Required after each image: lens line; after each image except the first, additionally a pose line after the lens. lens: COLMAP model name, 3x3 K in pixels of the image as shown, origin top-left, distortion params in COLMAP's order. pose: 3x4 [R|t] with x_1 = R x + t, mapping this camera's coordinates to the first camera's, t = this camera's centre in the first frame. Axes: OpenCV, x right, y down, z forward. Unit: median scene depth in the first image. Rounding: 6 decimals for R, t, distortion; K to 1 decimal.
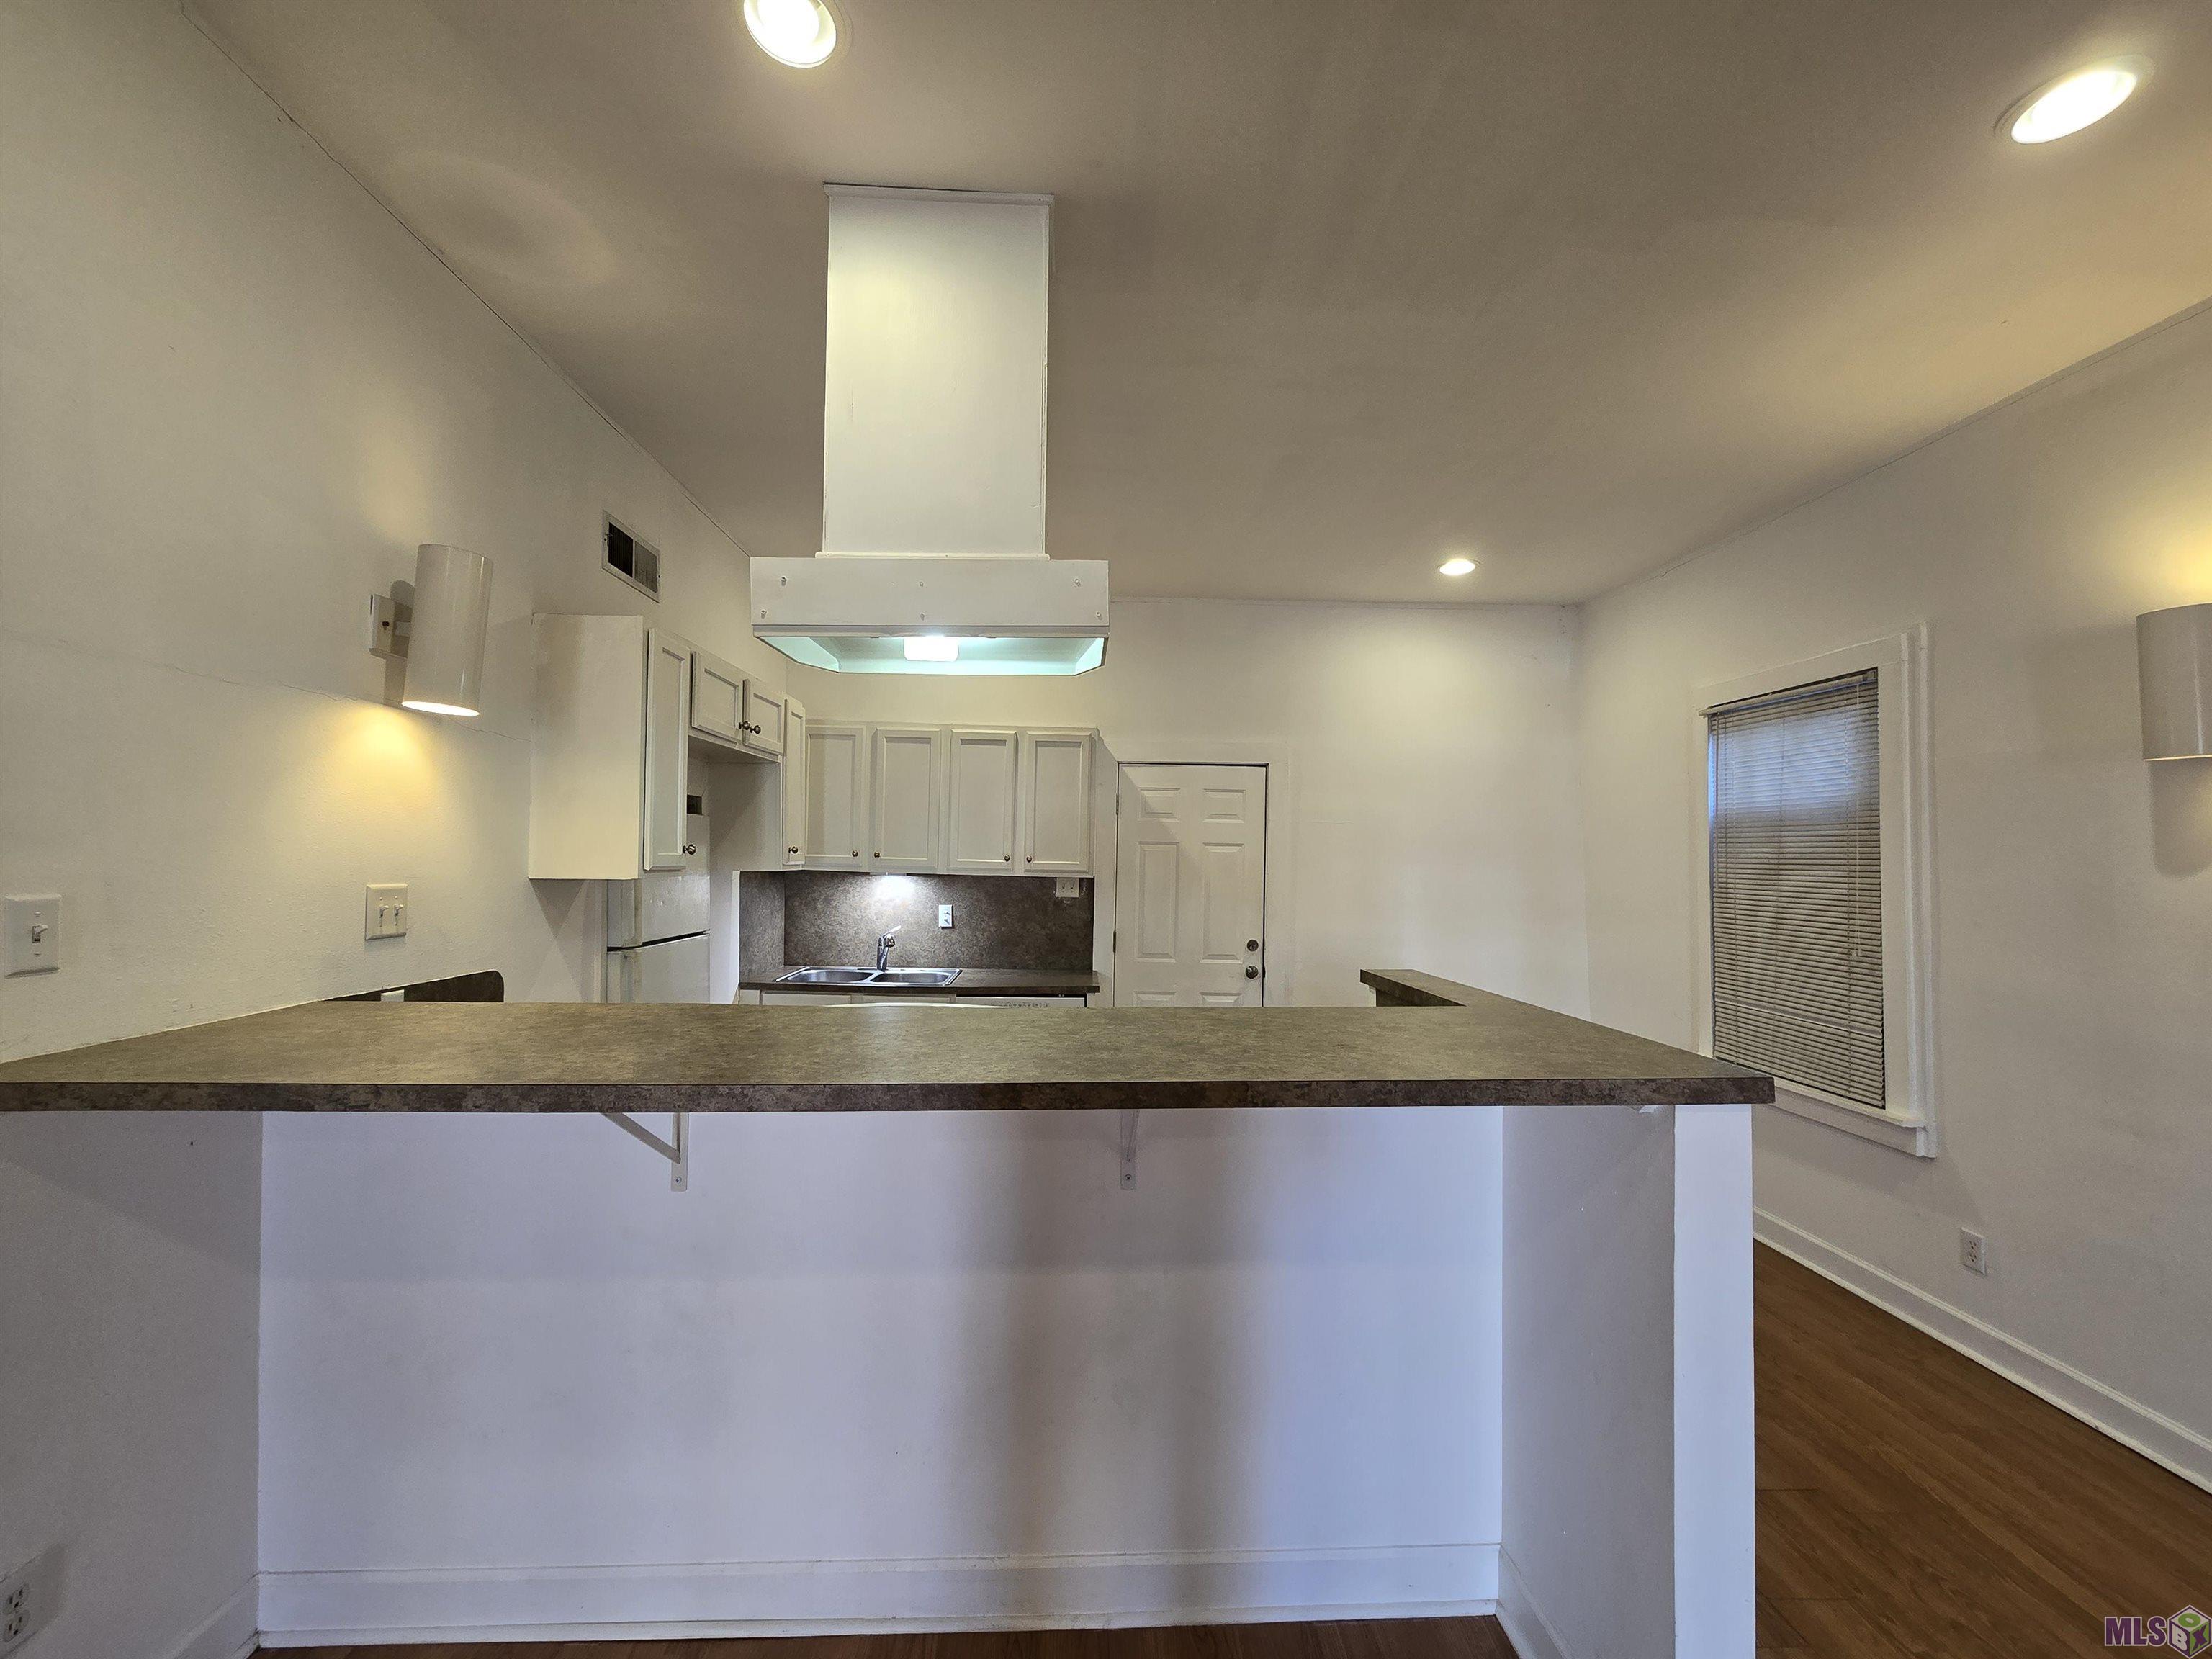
lens RADIAL K [[909.9, 0, 1117.4], [0, 909.9, 843.1], [0, 0, 1]] dist [-0.001033, 0.000016]
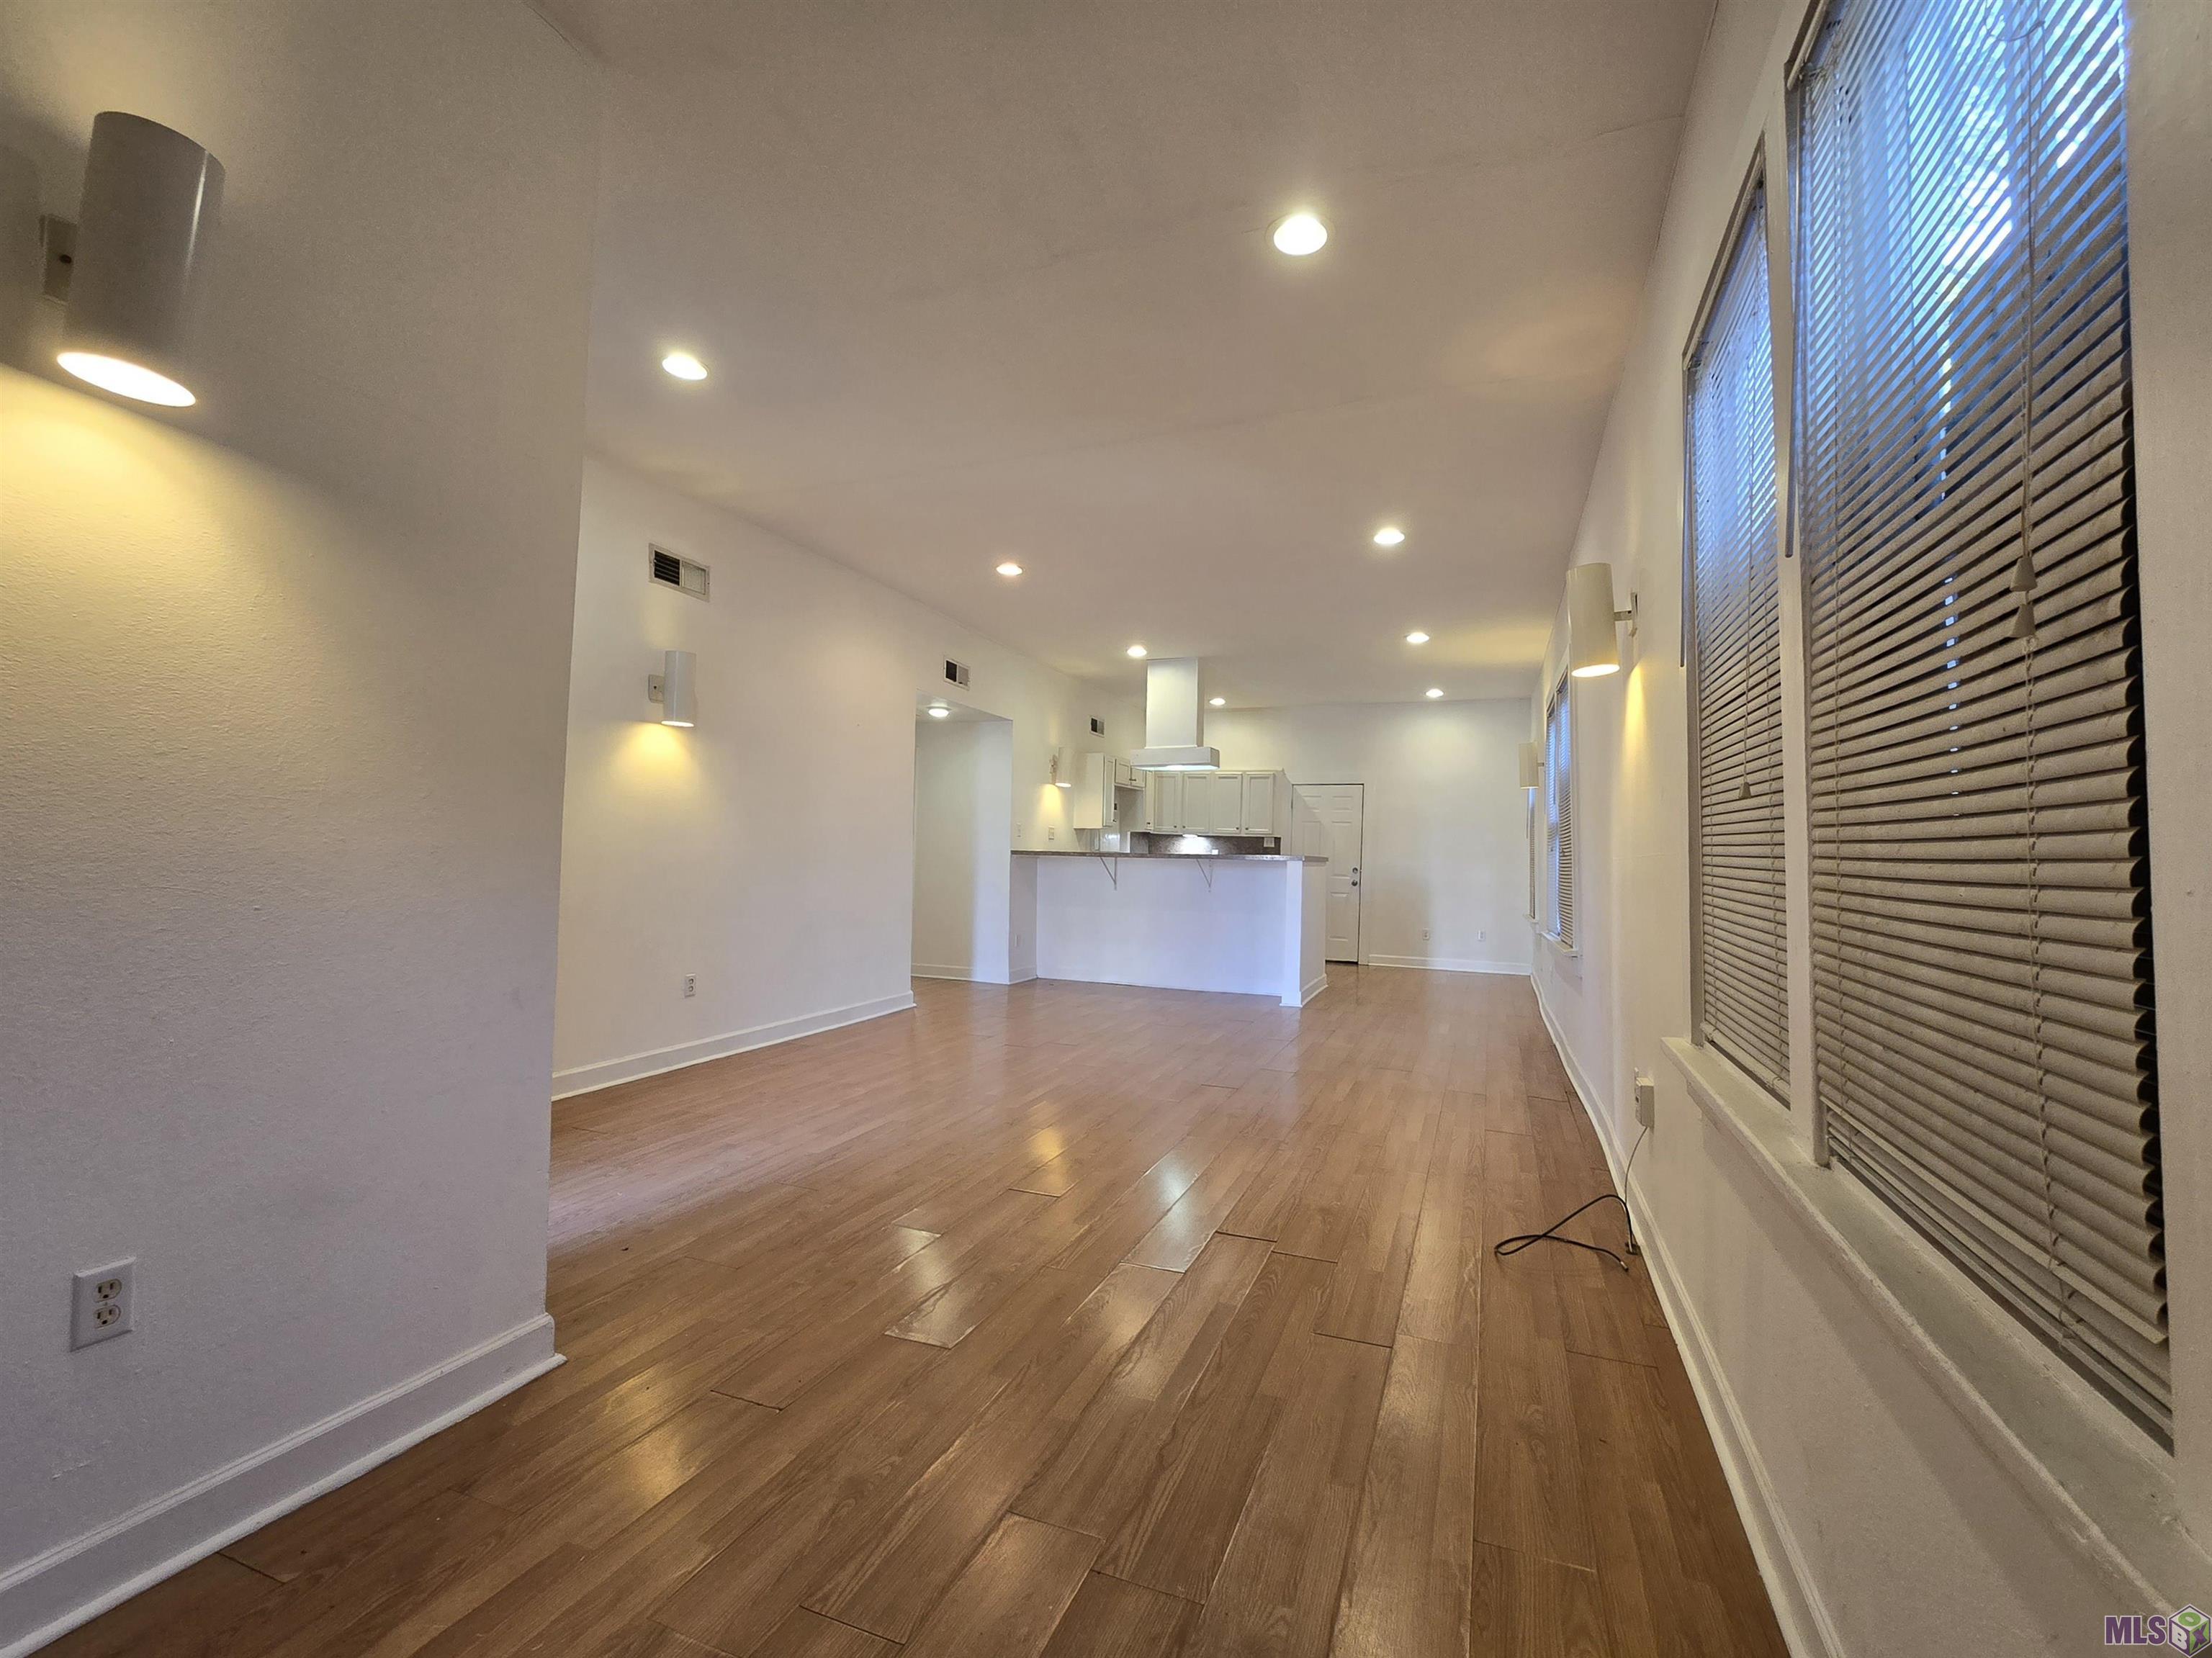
lens RADIAL K [[953.3, 0, 1106.0], [0, 953.3, 829.0], [0, 0, 1]] dist [-0.000429, 0.000010]
pose [[0.910120, -0.002337, -0.414339, 0.565329], [-0.004262, 0.999878, -0.015003, 0.055651], [0.414324, 0.015420, 0.909999, -1.310145]]
